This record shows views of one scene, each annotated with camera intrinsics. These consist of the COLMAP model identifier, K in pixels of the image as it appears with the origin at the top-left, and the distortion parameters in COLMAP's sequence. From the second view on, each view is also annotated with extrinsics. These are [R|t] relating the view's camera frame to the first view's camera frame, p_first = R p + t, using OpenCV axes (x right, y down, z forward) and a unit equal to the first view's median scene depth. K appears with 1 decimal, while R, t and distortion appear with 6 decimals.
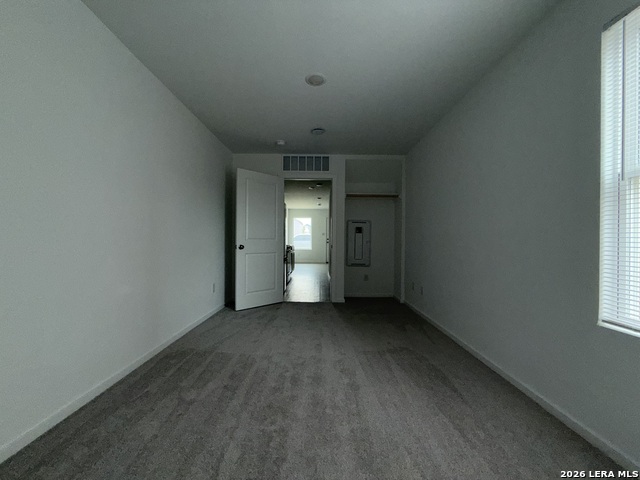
lens RADIAL K [[254.9, 0, 323.2], [0, 254.9, 241.9], [0, 0, 1]] dist [-0.009211, 0.000029]
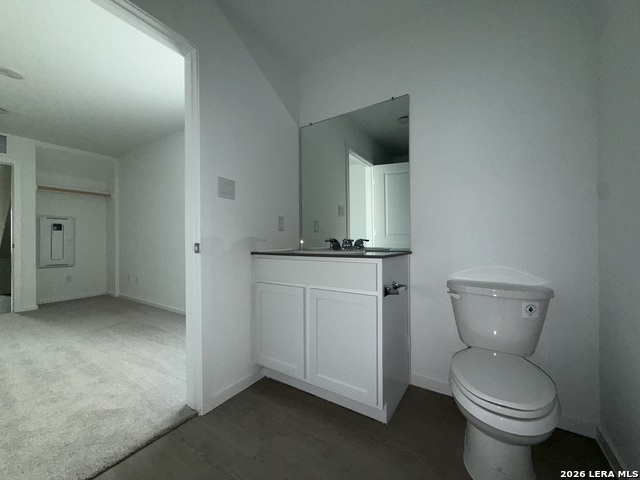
lens RADIAL K [[254.9, 0, 323.2], [0, 254.9, 241.9], [0, 0, 1]] dist [-0.009211, 0.000029]
pose [[0.546515, -0.012284, 0.837359, -0.111539], [0.012784, 0.999898, 0.006325, 0.014708], [-0.837352, 0.007248, 0.546616, -0.327992]]
